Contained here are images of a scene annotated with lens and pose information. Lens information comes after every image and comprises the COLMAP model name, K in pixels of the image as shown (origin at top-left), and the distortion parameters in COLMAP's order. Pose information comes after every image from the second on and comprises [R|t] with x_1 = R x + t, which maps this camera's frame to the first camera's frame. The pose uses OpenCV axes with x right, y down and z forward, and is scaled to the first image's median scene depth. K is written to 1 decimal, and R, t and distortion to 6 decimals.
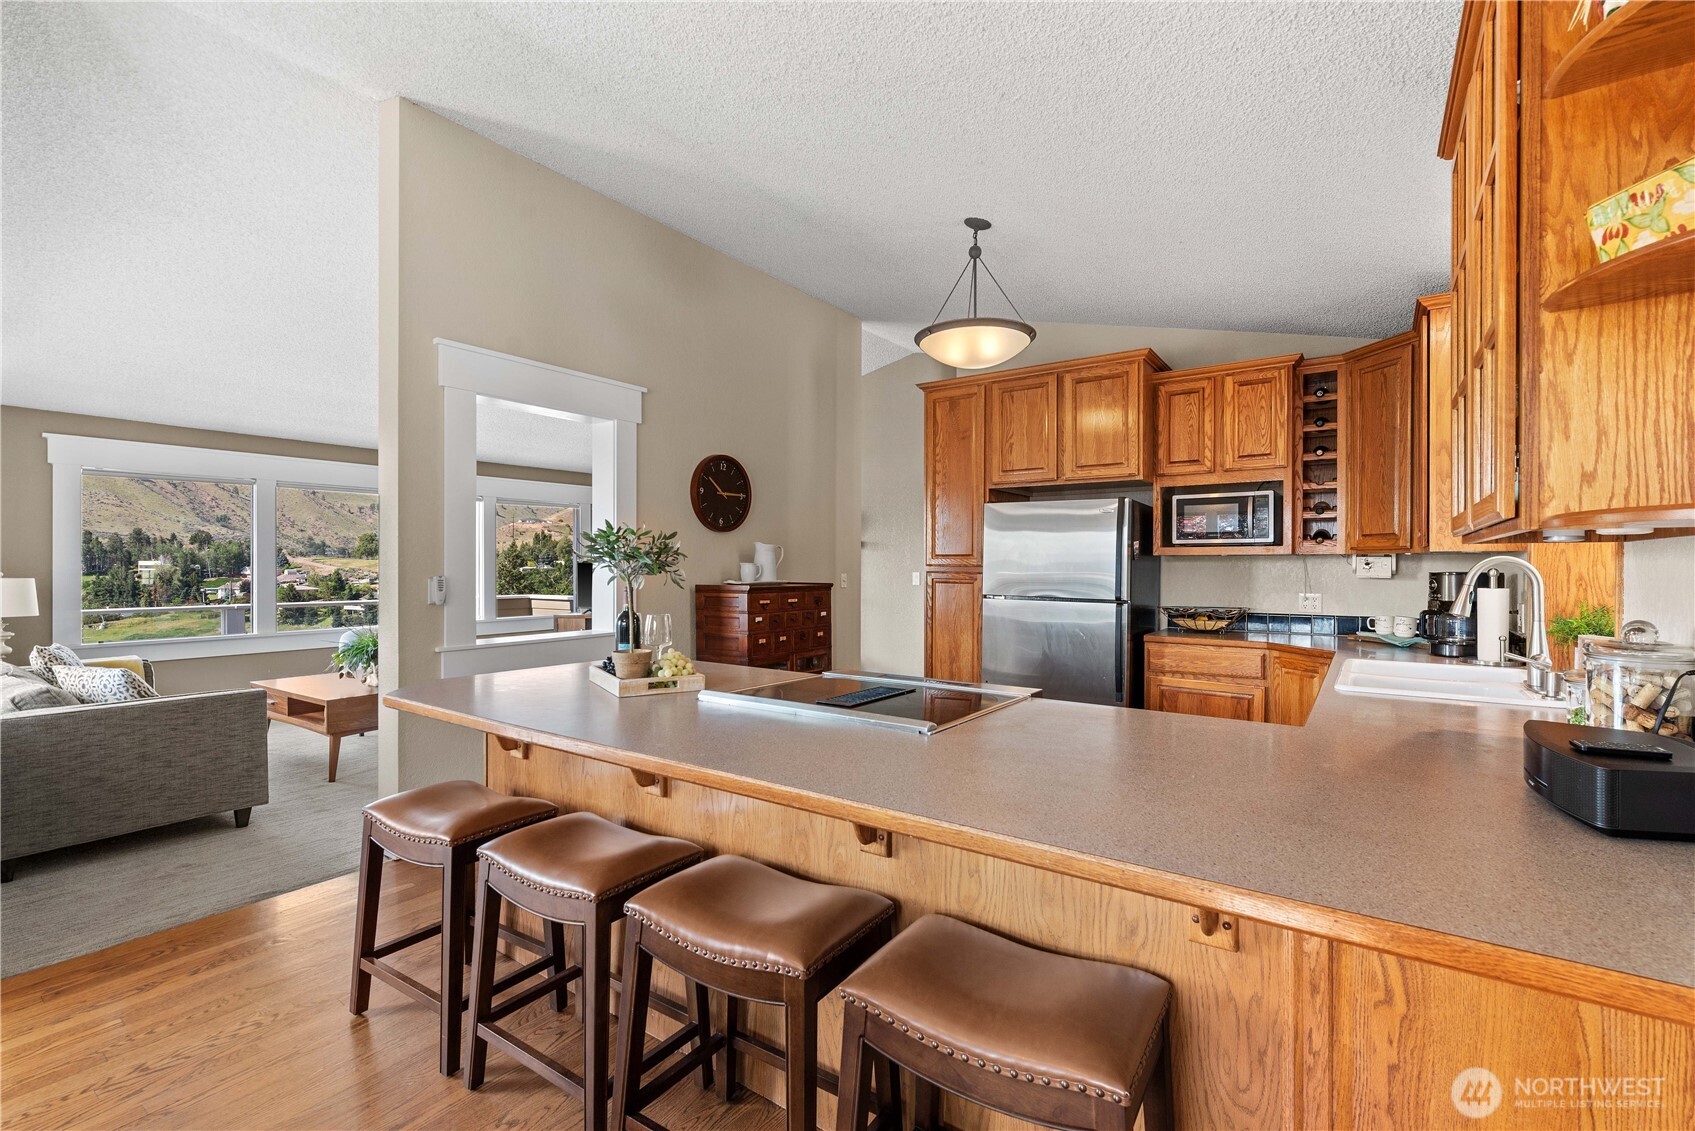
lens RADIAL K [[741.1, 0, 882.7], [0, 741.1, 556.0], [0, 0, 1]] dist [0.000884, -0.001850]
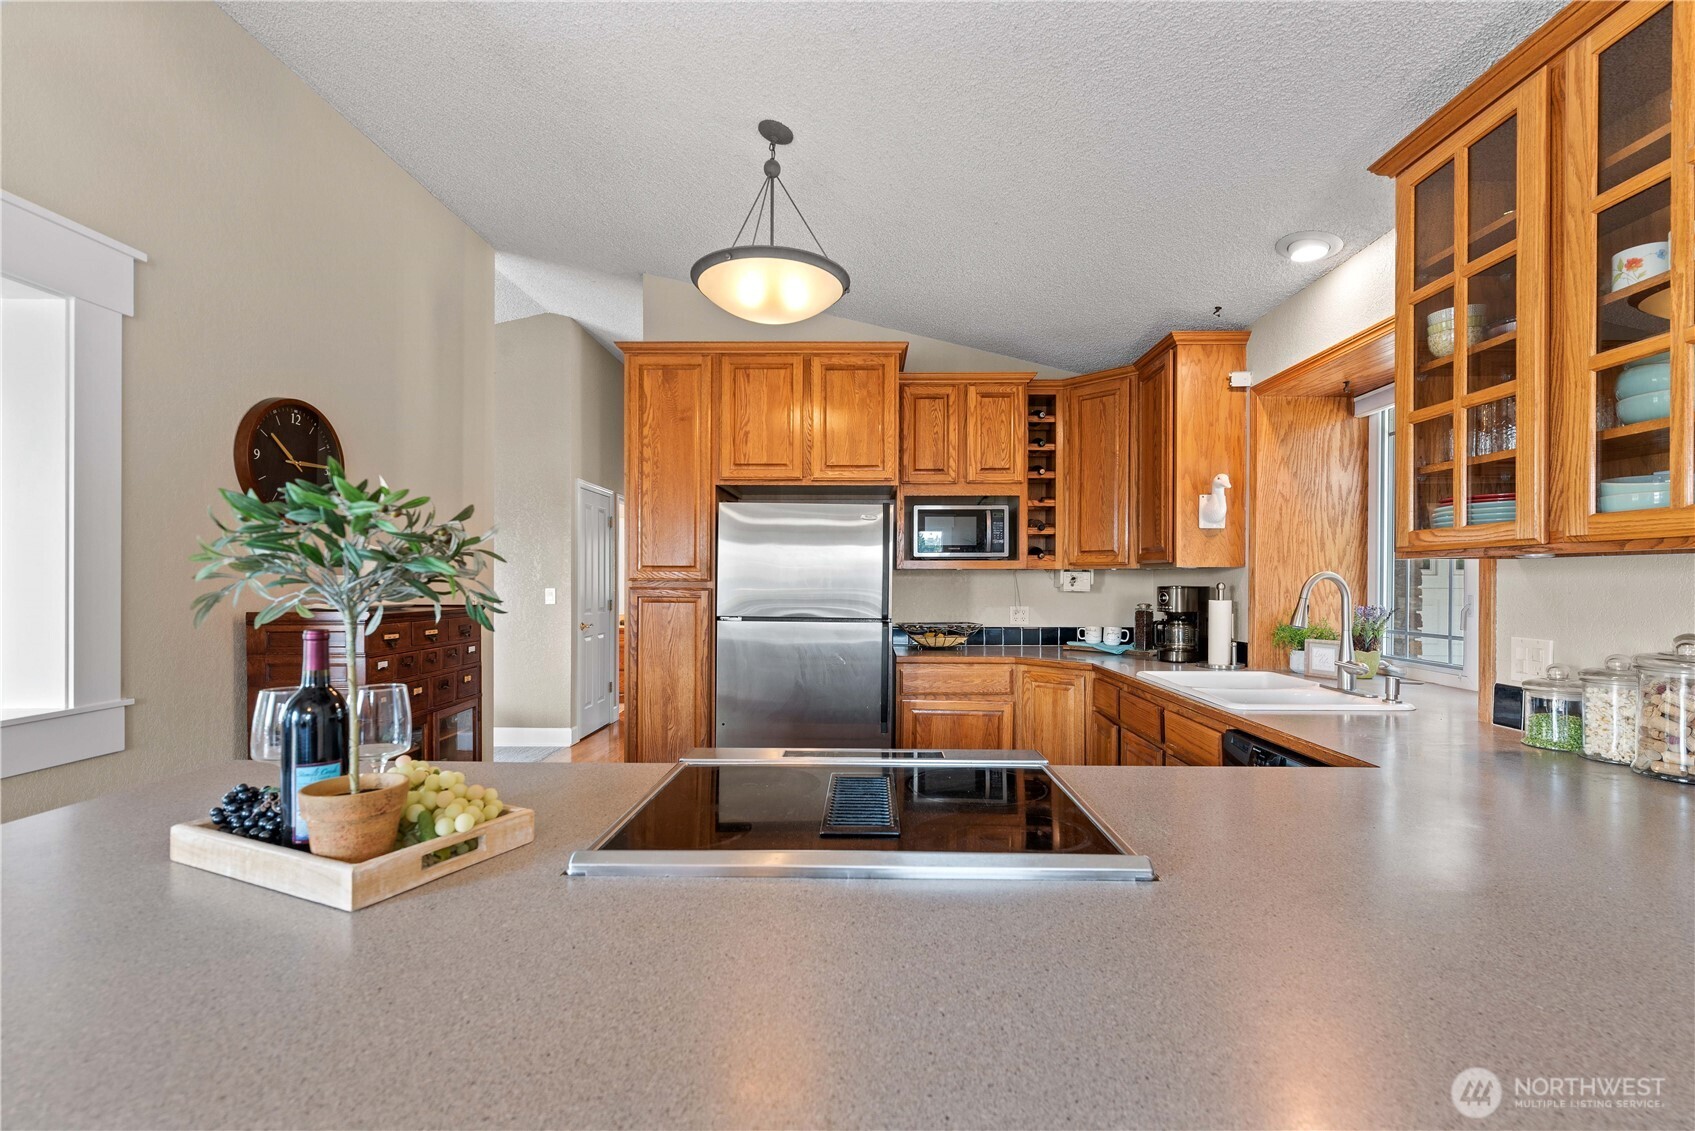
lens RADIAL K [[741.1, 0, 886.3], [0, 741.1, 574.2], [0, 0, 1]] dist [0.000884, -0.001850]
pose [[0.836410, 0.004691, 0.548085, -0.161131], [-0.007540, 0.999967, 0.002947, 0.003226], [-0.548053, -0.006598, 0.836418, 0.244583]]
